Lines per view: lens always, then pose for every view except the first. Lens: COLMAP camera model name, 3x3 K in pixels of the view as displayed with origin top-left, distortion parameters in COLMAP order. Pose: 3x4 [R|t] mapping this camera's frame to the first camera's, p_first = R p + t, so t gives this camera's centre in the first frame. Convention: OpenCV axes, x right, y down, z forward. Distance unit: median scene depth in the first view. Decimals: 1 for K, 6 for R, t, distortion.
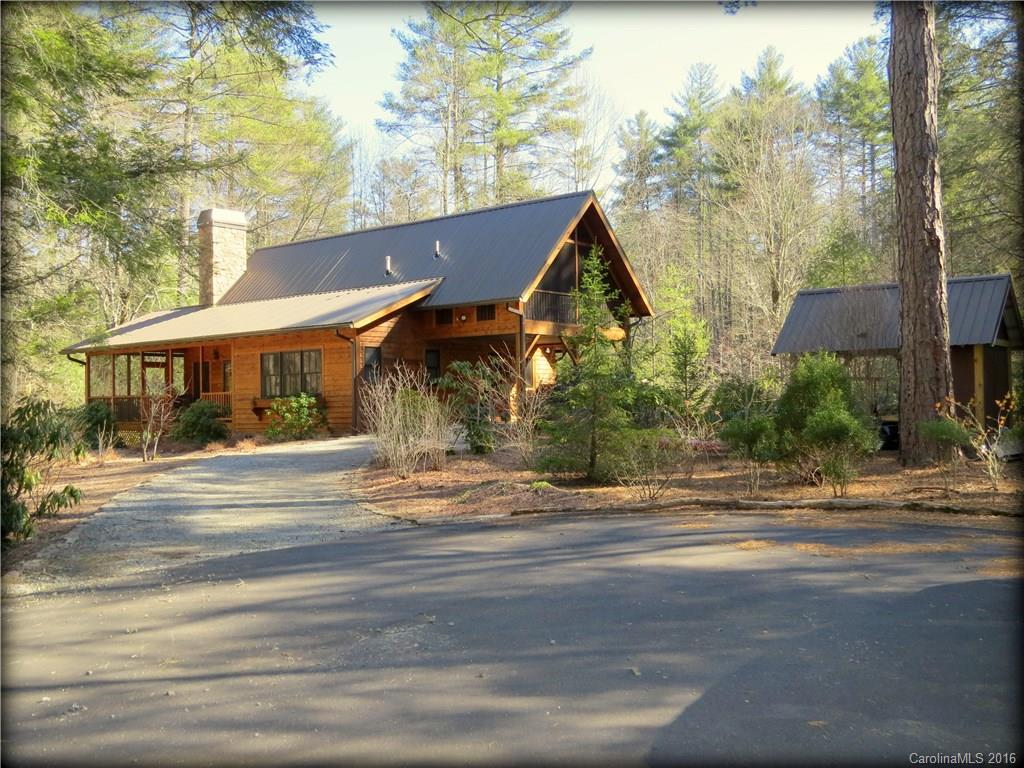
lens RADIAL K [[1080.7, 0, 512.0], [0, 1080.7, 384.0], [0, 0, 1]] dist [-0.015247, -0.008492]
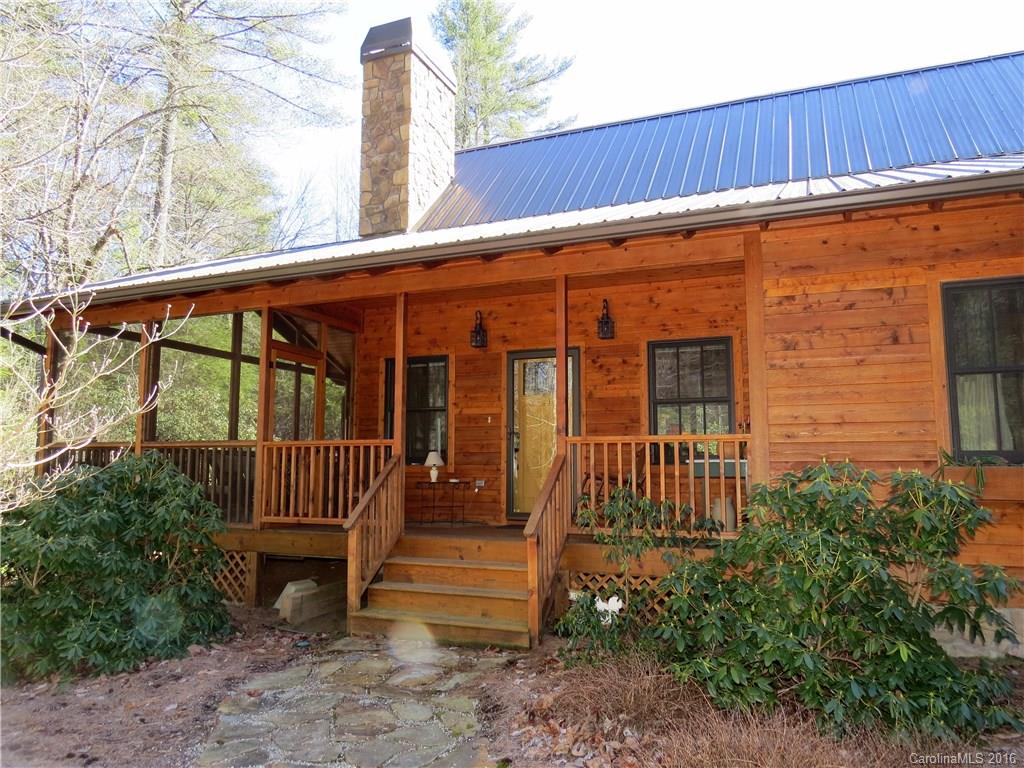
lens RADIAL K [[708.1, 0, 512.0], [0, 708.1, 384.0], [0, 0, 1]] dist [-0.003425, -0.000828]
pose [[0.951998, 0.052736, 0.301528, -0.344410], [-0.024237, 0.994941, -0.097490, 0.012633], [-0.305144, 0.085502, 0.948460, 0.793740]]
